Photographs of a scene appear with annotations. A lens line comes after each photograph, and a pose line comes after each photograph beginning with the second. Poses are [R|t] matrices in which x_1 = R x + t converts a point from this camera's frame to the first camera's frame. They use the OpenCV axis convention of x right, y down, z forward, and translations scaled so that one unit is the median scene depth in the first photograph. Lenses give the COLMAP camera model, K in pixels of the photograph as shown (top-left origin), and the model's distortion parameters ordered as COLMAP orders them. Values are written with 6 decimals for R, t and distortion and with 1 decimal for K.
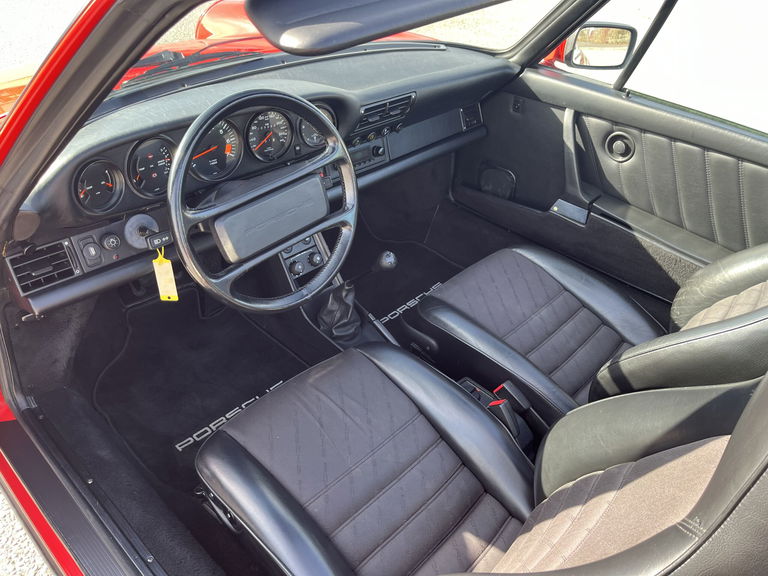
lens RADIAL K [[593.8, 0, 384.0], [0, 593.8, 288.0], [0, 0, 1]] dist [0.045425, -0.069387]
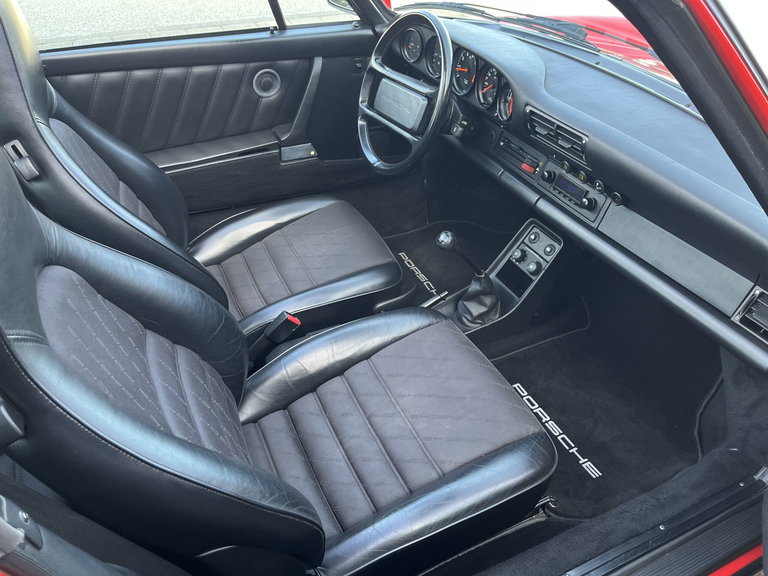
lens RADIAL K [[593.8, 0, 384.0], [0, 593.8, 288.0], [0, 0, 1]] dist [0.045425, -0.069387]
pose [[-0.362531, 0.479582, -0.799107, 0.871654], [-0.598978, 0.536999, 0.594018, -0.528415], [0.714000, 0.693998, 0.092580, 0.873199]]
